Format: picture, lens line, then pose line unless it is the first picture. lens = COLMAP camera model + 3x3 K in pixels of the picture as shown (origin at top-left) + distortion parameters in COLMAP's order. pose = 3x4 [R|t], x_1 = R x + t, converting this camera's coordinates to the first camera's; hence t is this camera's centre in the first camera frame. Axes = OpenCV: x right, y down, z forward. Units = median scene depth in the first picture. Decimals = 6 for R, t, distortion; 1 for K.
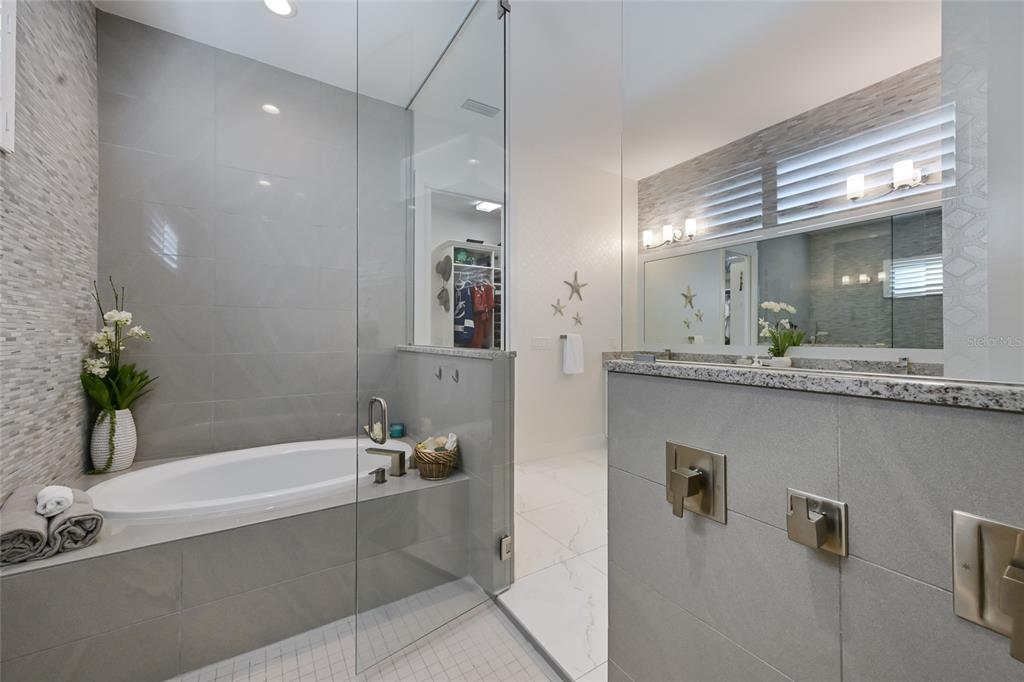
lens RADIAL K [[401.6, 0, 516.1], [0, 401.6, 329.8], [0, 0, 1]] dist [0.011835, 0.000062]
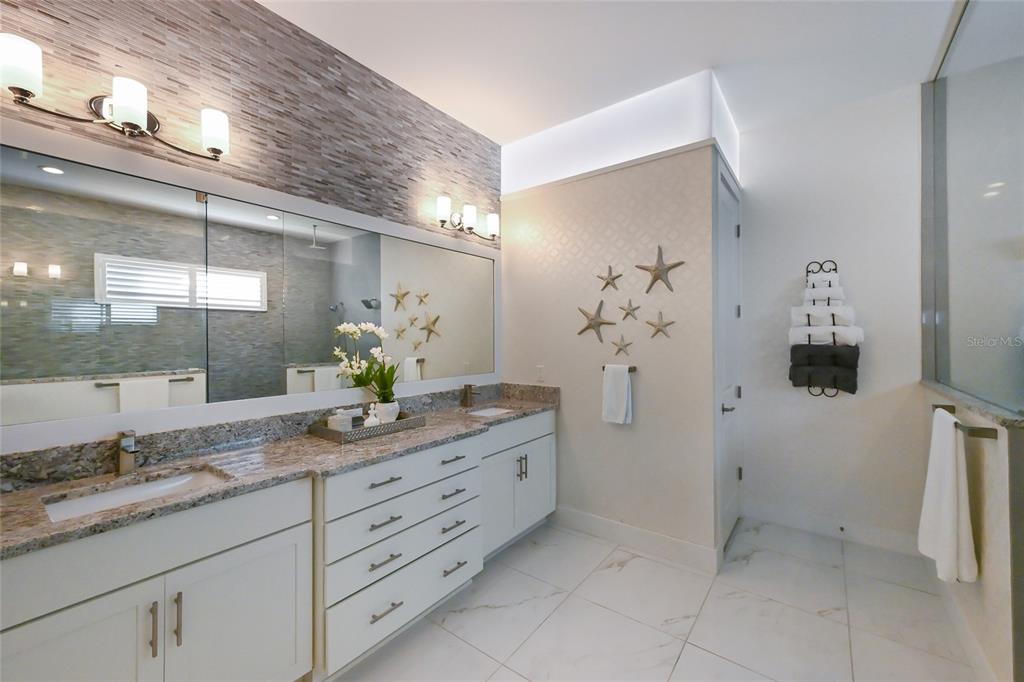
lens RADIAL K [[401.6, 0, 516.1], [0, 401.6, 329.8], [0, 0, 1]] dist [0.011835, 0.000062]
pose [[-0.360622, 0.002749, 0.932708, -0.086081], [-0.004789, 0.999977, -0.004799, -0.053579], [-0.932700, -0.006197, -0.360600, 0.970872]]
